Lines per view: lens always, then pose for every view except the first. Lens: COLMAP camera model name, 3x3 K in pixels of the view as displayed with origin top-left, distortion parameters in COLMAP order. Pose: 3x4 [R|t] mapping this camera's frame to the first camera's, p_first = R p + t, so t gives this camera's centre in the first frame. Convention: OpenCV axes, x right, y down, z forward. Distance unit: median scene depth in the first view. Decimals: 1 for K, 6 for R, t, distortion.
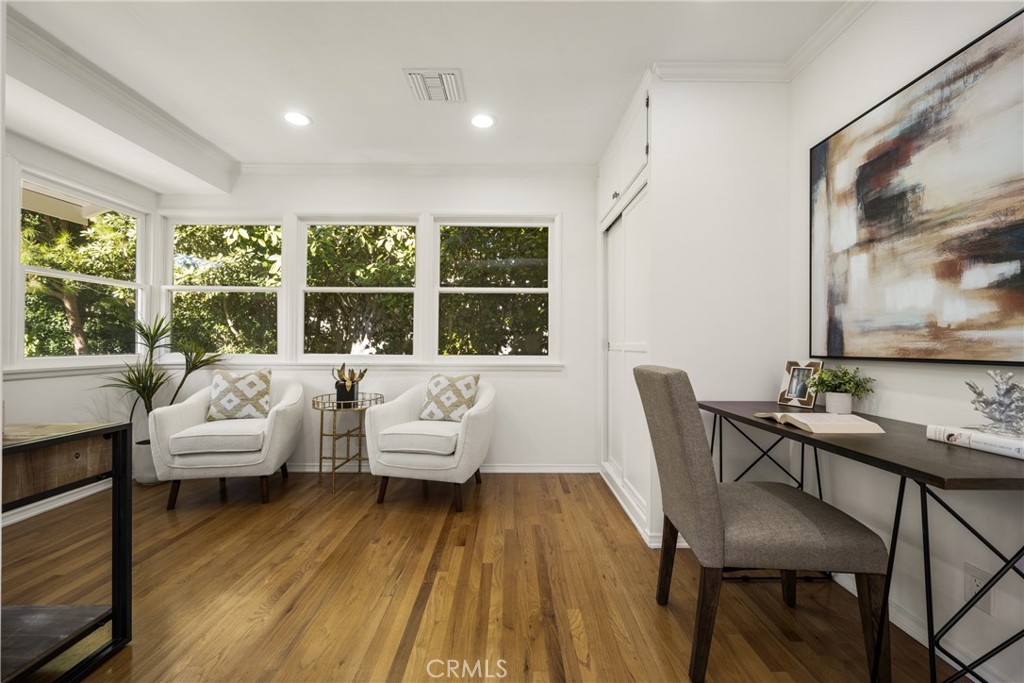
lens RADIAL K [[411.1, 0, 512.0], [0, 411.1, 341.8], [0, 0, 1]] dist [-0.004308, -0.000307]
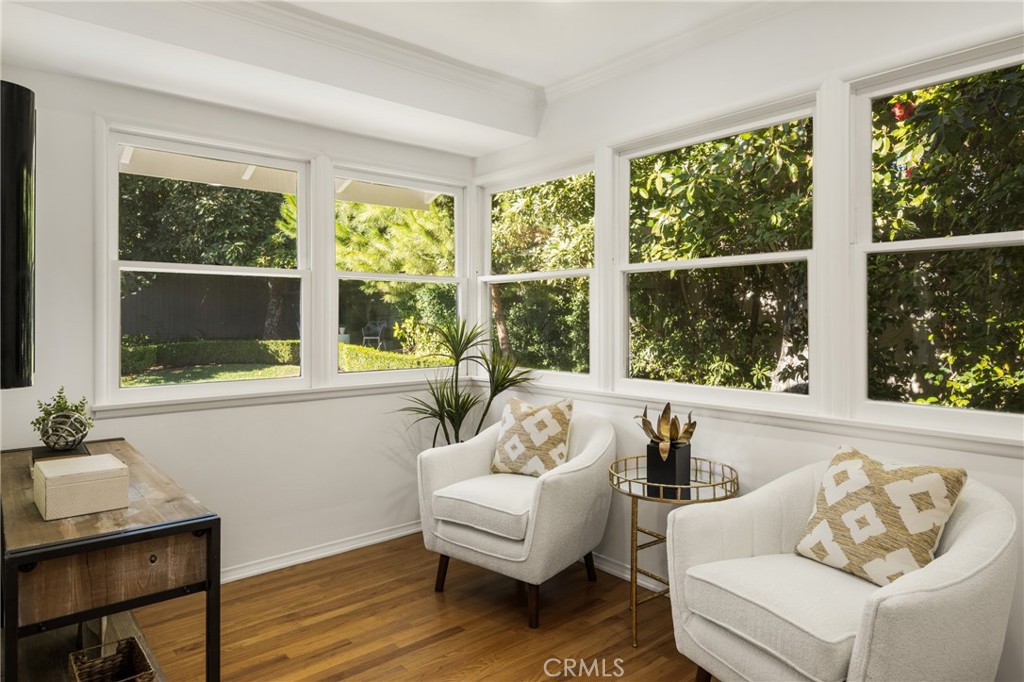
lens RADIAL K [[620.8, 0, 521.9], [0, 620.8, 317.2], [0, 0, 1]] dist [0.002193, -0.000351]
pose [[0.648985, -0.007505, -0.760764, 0.091846], [0.007227, 0.999967, -0.003700, -0.062432], [0.760767, -0.003096, 0.649018, 0.337174]]
